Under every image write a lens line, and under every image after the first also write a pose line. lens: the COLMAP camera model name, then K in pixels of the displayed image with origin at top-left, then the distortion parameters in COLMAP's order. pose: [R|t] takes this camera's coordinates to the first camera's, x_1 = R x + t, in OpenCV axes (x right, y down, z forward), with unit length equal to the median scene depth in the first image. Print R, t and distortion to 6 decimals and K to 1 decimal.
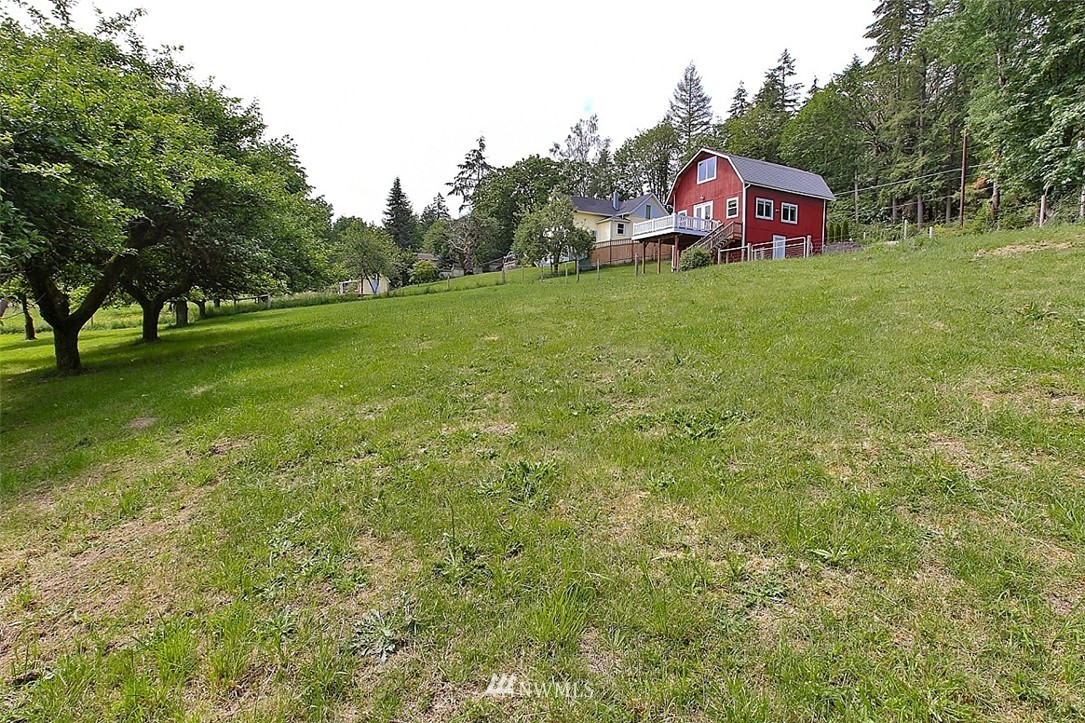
lens RADIAL K [[592.8, 0, 551.0], [0, 592.8, 351.5], [0, 0, 1]] dist [-0.002515, 0.000296]
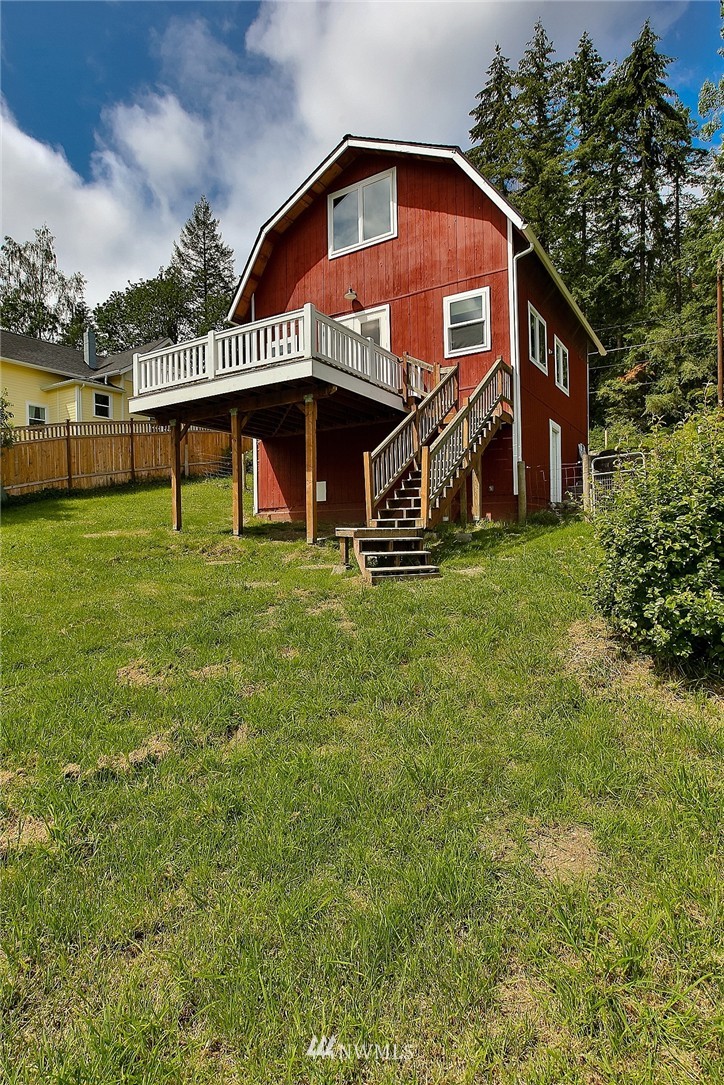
lens RADIAL K [[592.8, 0, 355.7], [0, 592.8, 544.3], [0, 0, 1]] dist [-0.002515, 0.000296]
pose [[0.878287, -0.038566, 0.476576, 0.090408], [0.049985, 0.998686, -0.011300, -0.111983], [-0.475514, 0.033746, 0.879061, 0.678844]]
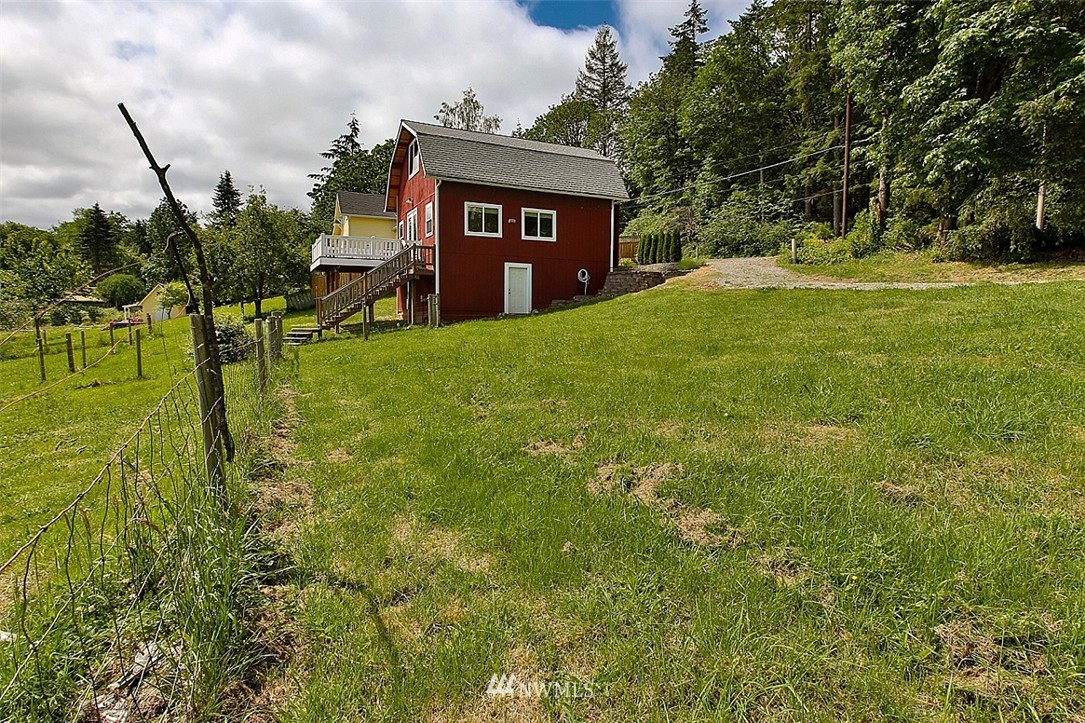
lens RADIAL K [[600.8, 0, 541.1], [0, 600.8, 345.7], [0, 0, 1]] dist [-0.003842, -0.000256]
pose [[0.999534, -0.013043, -0.027612, 0.391092], [0.013308, 0.999867, 0.009448, -0.106943], [0.027485, -0.009811, 0.999574, 0.354810]]
